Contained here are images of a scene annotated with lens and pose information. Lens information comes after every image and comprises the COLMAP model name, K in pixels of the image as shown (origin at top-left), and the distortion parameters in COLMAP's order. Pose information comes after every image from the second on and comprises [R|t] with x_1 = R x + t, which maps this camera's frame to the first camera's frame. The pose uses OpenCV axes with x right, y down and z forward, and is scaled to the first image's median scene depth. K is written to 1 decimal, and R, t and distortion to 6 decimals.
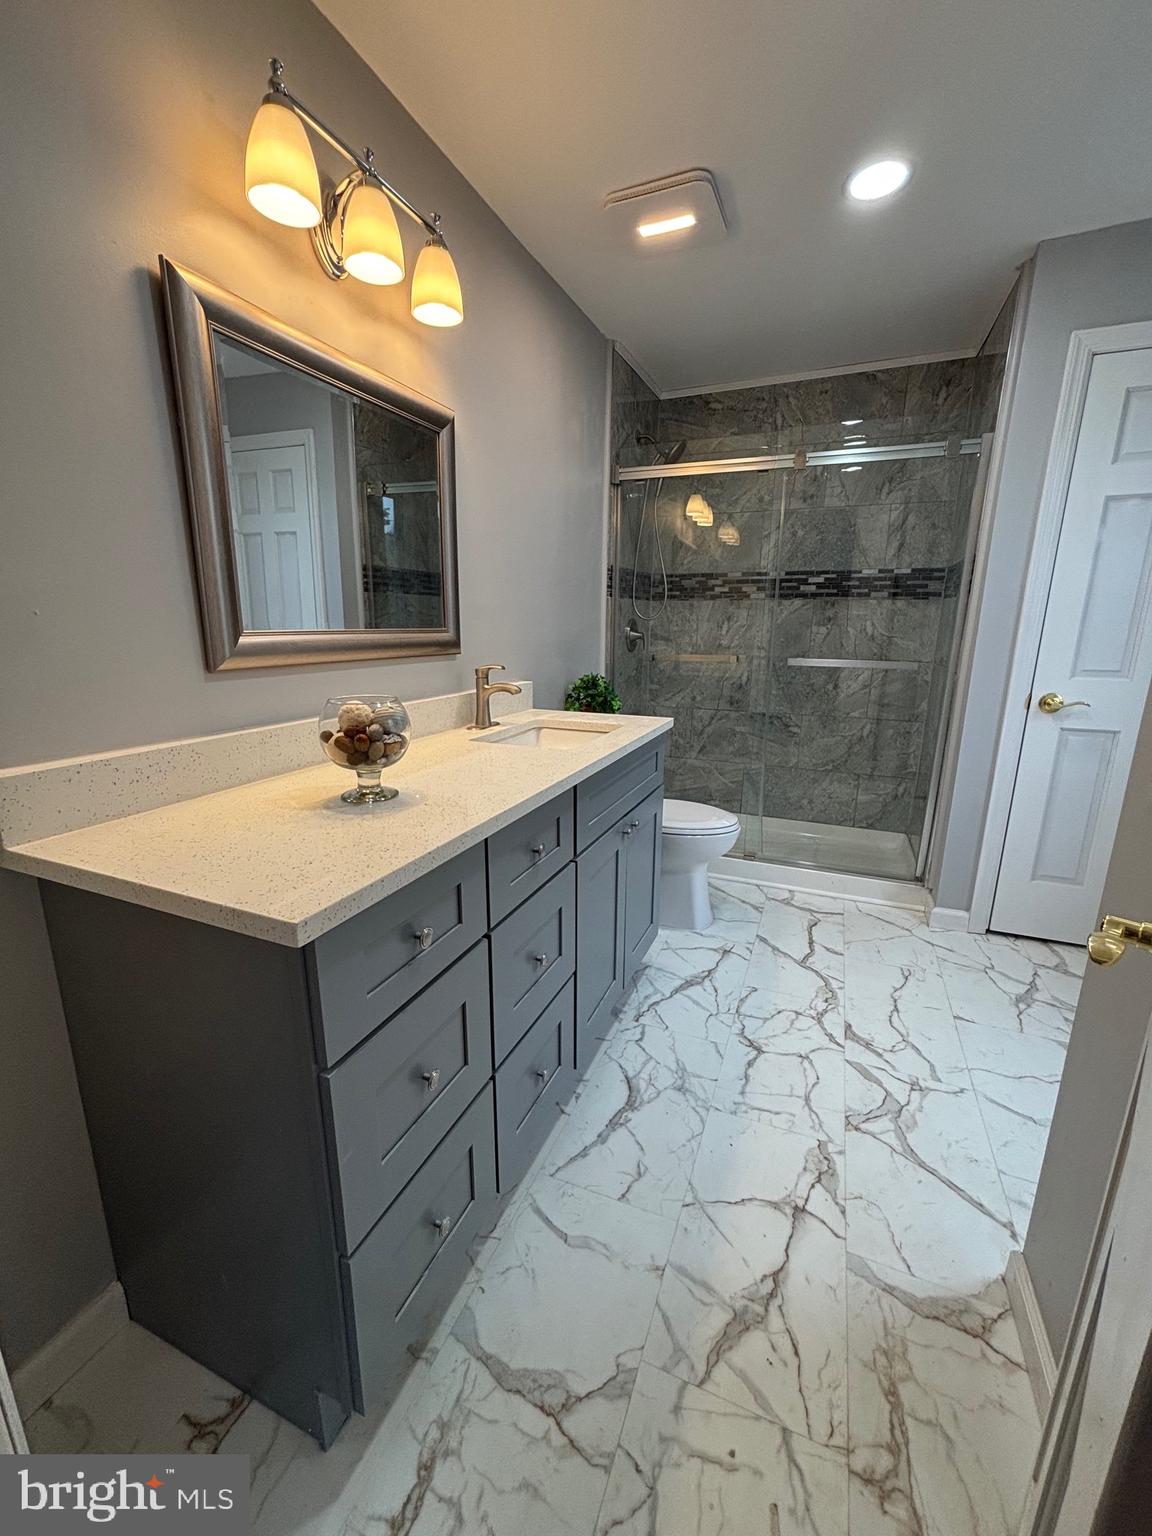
lens RADIAL K [[616.1, 0, 577.7], [0, 616.1, 772.4], [0, 0, 1]] dist [-0.002047, -0.000090]
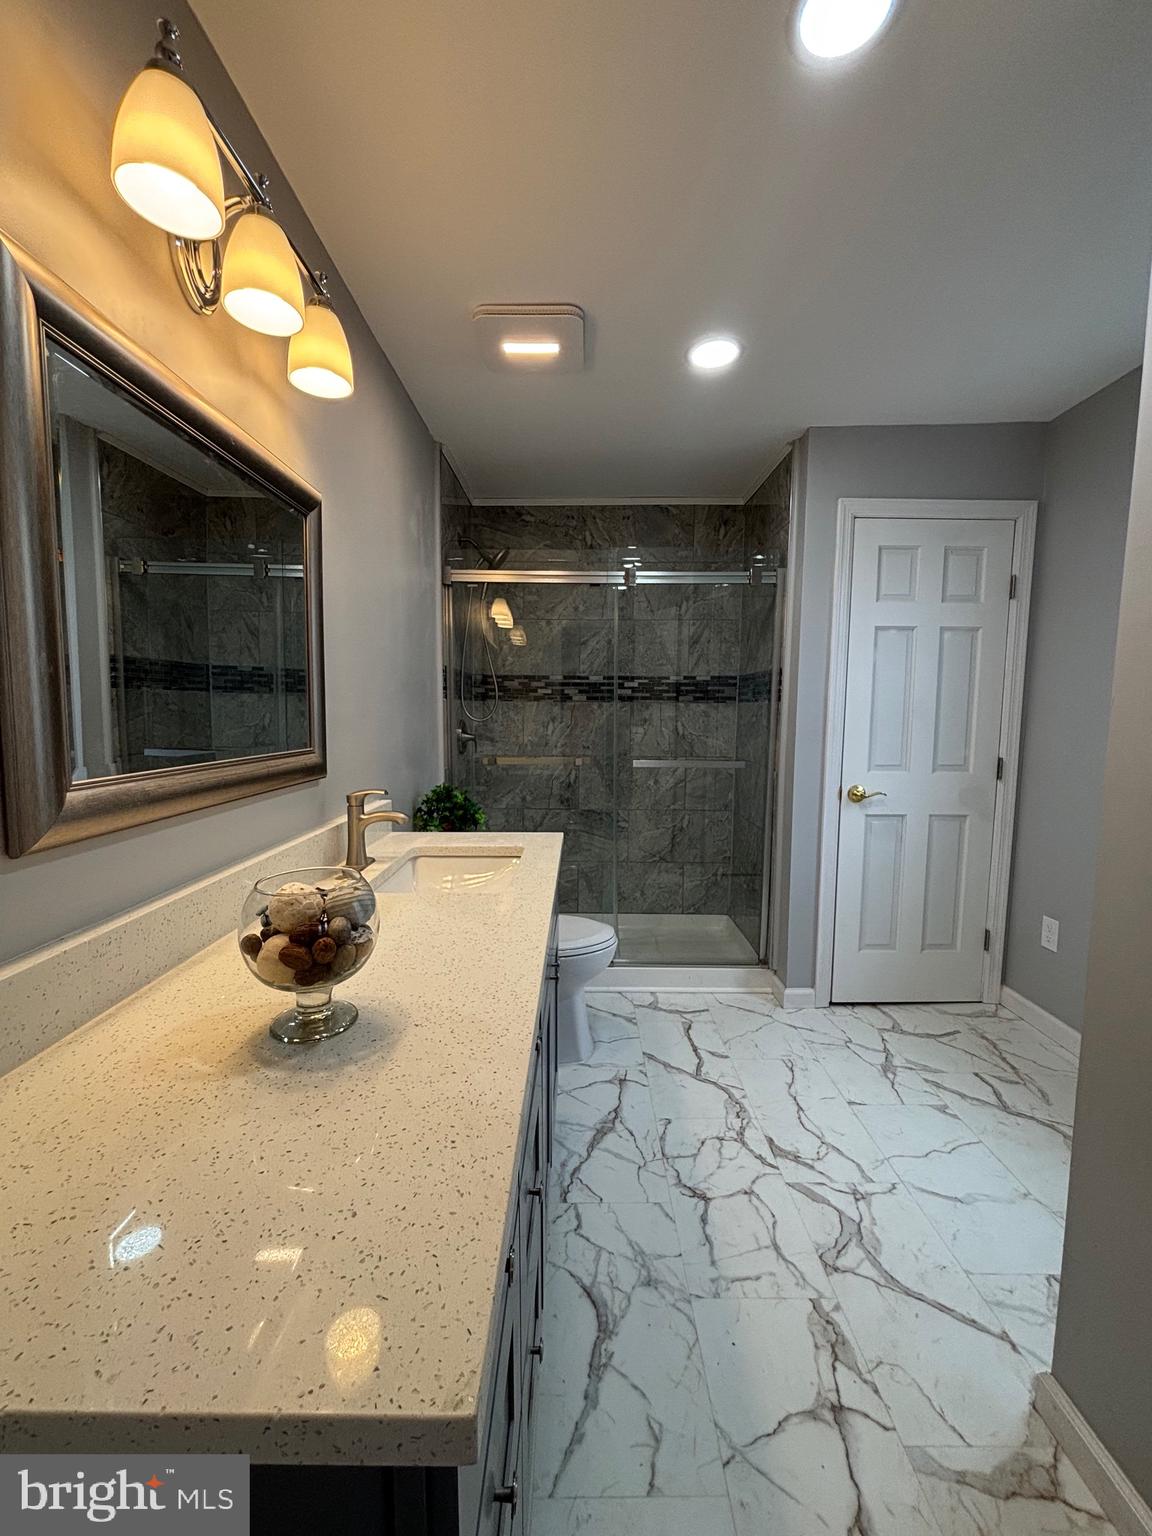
lens RADIAL K [[616.1, 0, 577.7], [0, 616.1, 772.4], [0, 0, 1]] dist [-0.002047, -0.000090]
pose [[0.923728, -0.039438, 0.381014, -0.158935], [0.091849, 0.988472, -0.120363, -0.061064], [-0.371875, 0.146179, 0.916701, 0.122507]]
